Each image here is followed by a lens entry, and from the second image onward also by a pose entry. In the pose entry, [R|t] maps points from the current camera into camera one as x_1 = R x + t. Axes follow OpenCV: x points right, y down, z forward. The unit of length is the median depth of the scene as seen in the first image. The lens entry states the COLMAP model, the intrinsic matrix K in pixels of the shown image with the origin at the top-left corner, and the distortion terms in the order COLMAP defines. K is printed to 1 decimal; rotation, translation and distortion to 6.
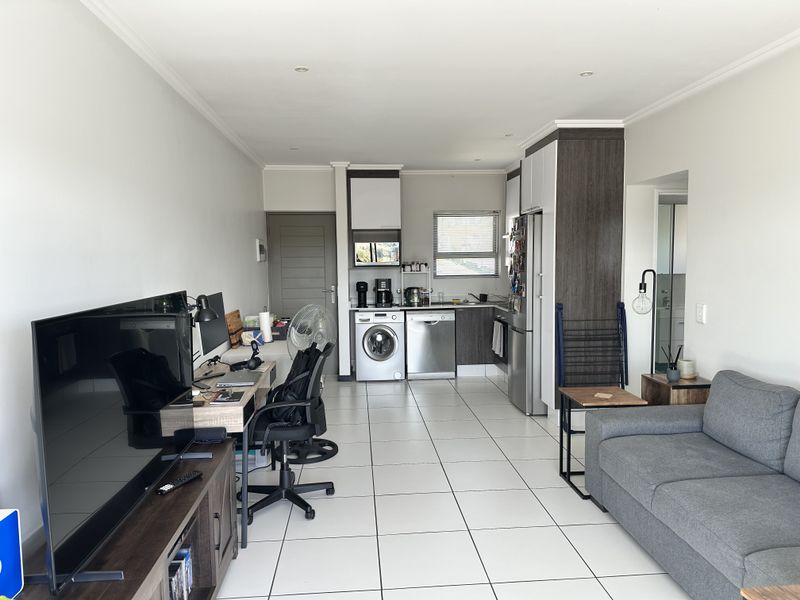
lens RADIAL K [[556.8, 0, 397.8], [0, 556.8, 302.1], [0, 0, 1]] dist [0.121567, -0.201546]
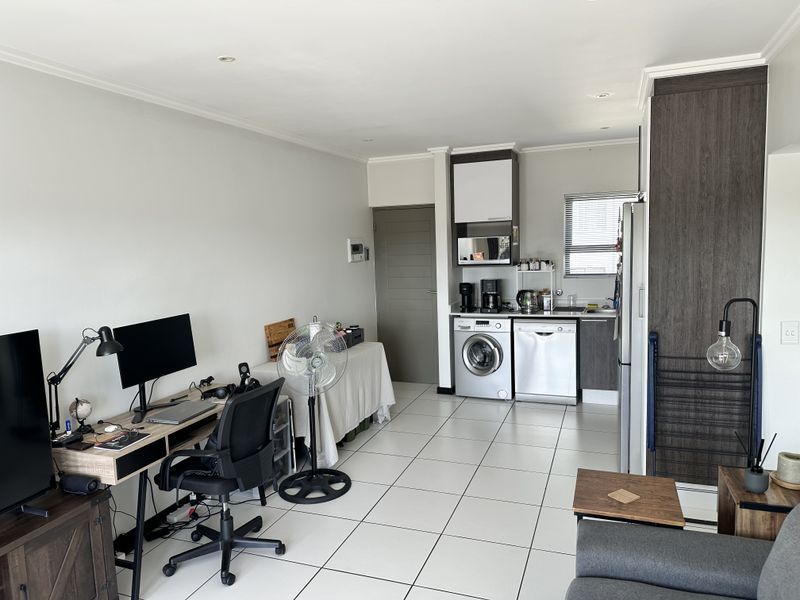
lens RADIAL K [[556.8, 0, 397.8], [0, 556.8, 302.1], [0, 0, 1]] dist [0.121567, -0.201546]
pose [[0.905314, 0.029359, -0.423728, 0.212332], [-0.011882, 0.998968, 0.043829, -0.044032], [0.424578, -0.034644, 0.904728, 0.166387]]
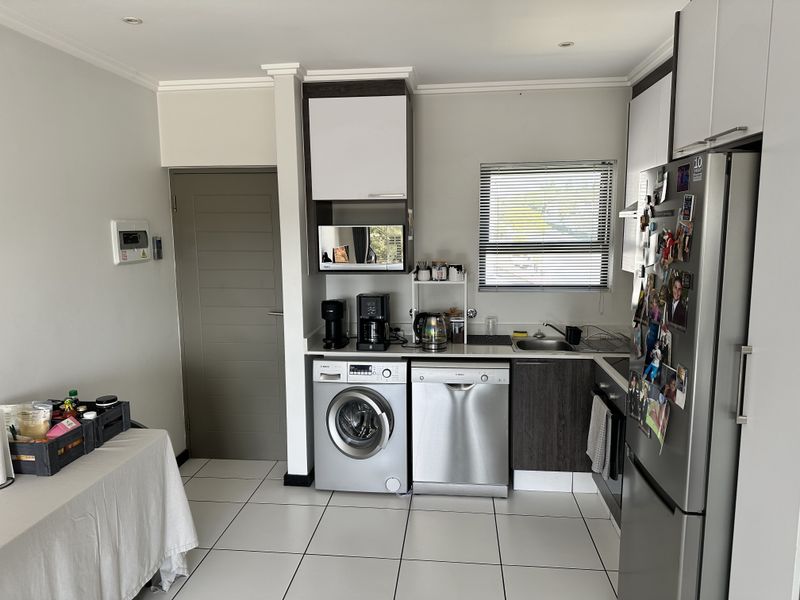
lens RADIAL K [[556.8, 0, 397.8], [0, 556.8, 302.1], [0, 0, 1]] dist [0.121567, -0.201546]
pose [[0.983216, 0.028158, -0.180261, 0.092963], [-0.018057, 0.998186, 0.057431, -0.067216], [0.181551, -0.053212, 0.981941, 0.499312]]
